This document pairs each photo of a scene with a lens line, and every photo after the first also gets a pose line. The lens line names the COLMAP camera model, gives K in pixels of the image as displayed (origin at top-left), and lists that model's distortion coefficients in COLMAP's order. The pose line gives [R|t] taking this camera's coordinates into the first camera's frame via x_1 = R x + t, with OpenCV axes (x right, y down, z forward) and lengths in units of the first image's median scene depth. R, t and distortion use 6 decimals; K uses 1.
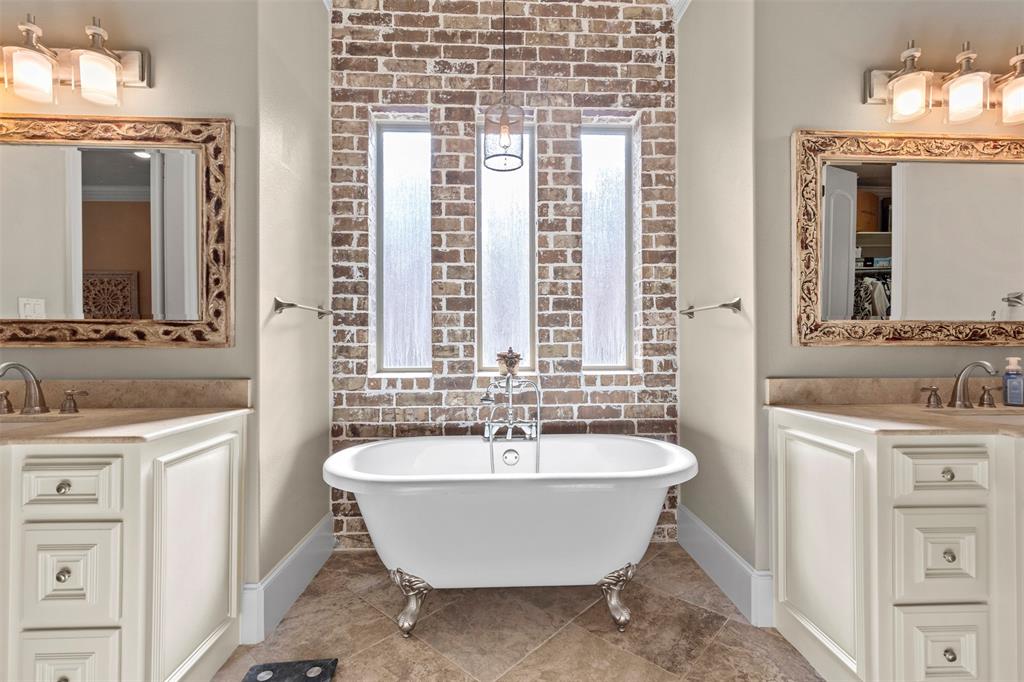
lens RADIAL K [[463.3, 0, 515.5], [0, 463.3, 341.2], [0, 0, 1]] dist [0.006075, -0.001601]
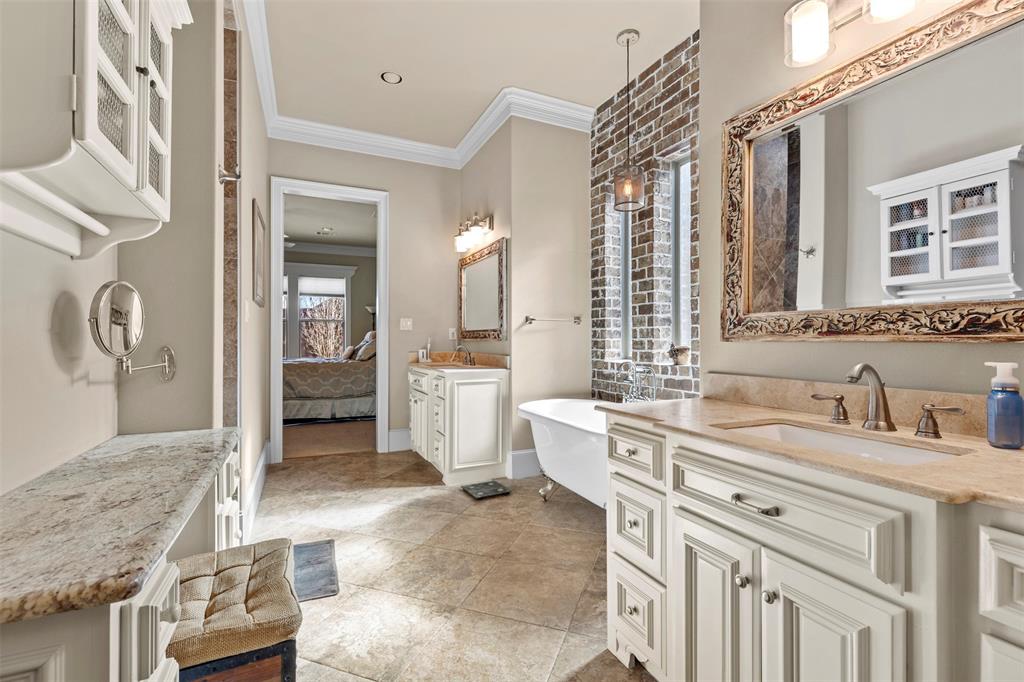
lens RADIAL K [[463.3, 0, 515.4], [0, 463.3, 339.4], [0, 0, 1]] dist [0.006075, -0.001601]
pose [[0.369948, 0.000256, -0.929052, 0.995353], [0.004078, 0.999990, 0.001900, 0.001917], [0.929043, -0.004491, 0.369944, 0.162639]]
